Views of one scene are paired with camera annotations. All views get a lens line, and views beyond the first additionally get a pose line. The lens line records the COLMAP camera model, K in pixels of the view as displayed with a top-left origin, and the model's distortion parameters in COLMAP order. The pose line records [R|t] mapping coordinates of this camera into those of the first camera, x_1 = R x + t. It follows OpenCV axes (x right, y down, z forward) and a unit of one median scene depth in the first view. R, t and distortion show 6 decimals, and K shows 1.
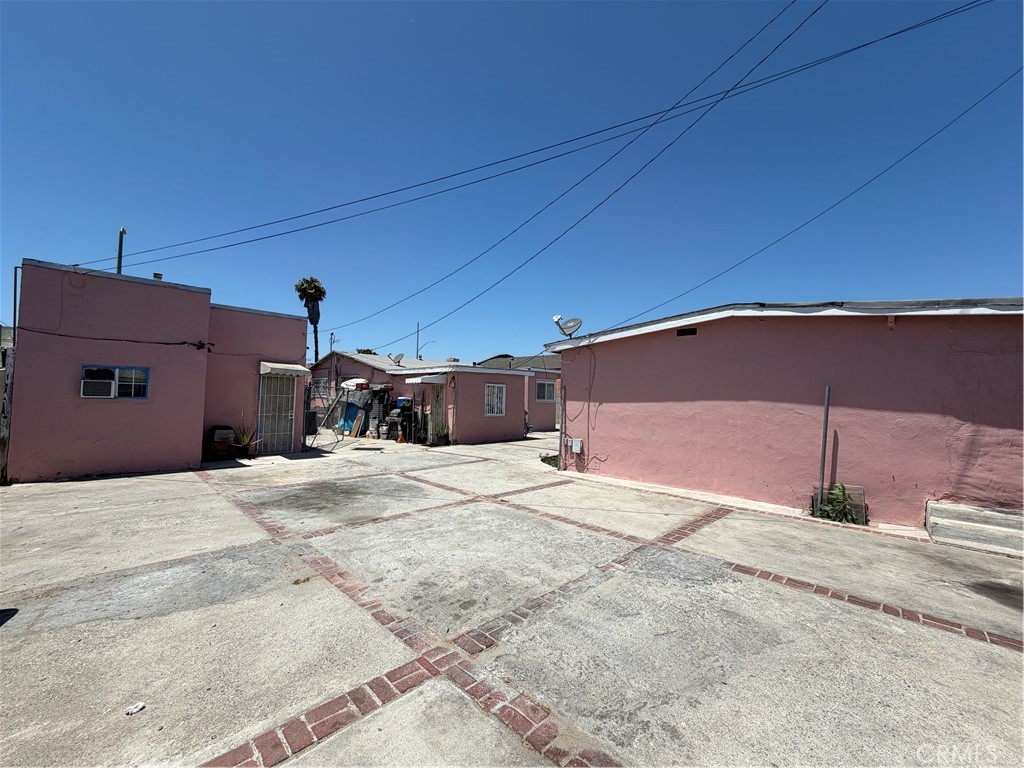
lens RADIAL K [[412.3, 0, 512.0], [0, 412.3, 384.0], [0, 0, 1]] dist [0.001416, -0.000087]
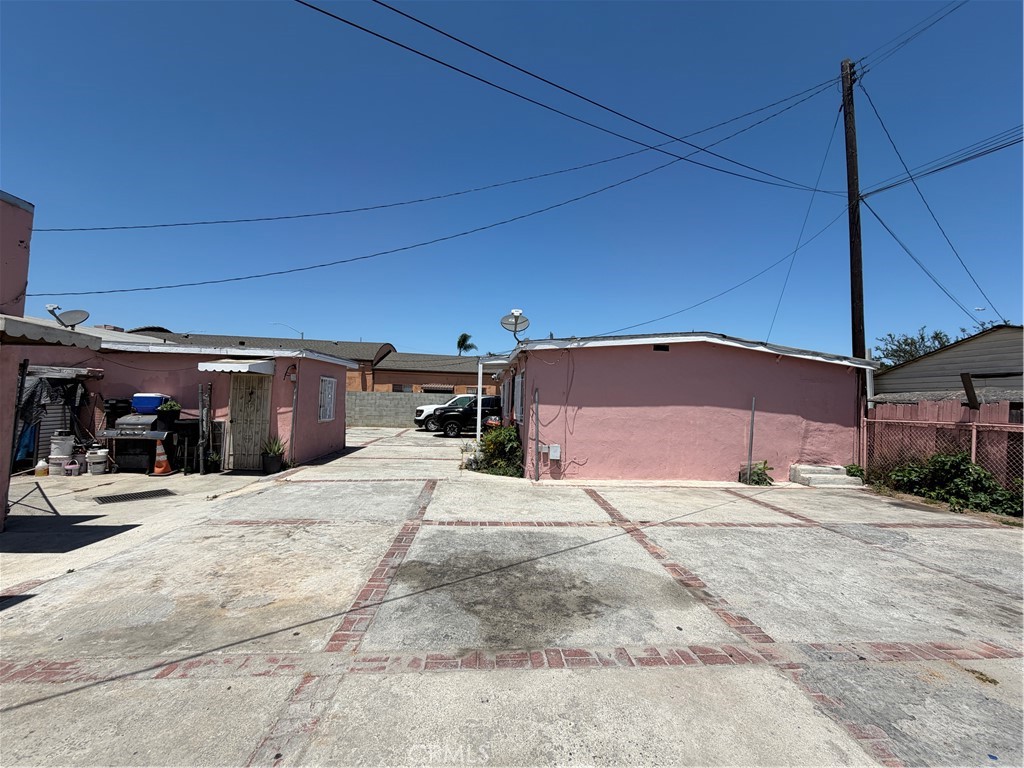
lens RADIAL K [[412.3, 0, 512.0], [0, 412.3, 384.0], [0, 0, 1]] dist [0.001416, -0.000087]
pose [[0.653110, 0.031006, 0.756628, -0.816852], [-0.042731, 0.999078, -0.004057, 0.001025], [-0.756056, -0.029682, 0.653833, 0.588729]]
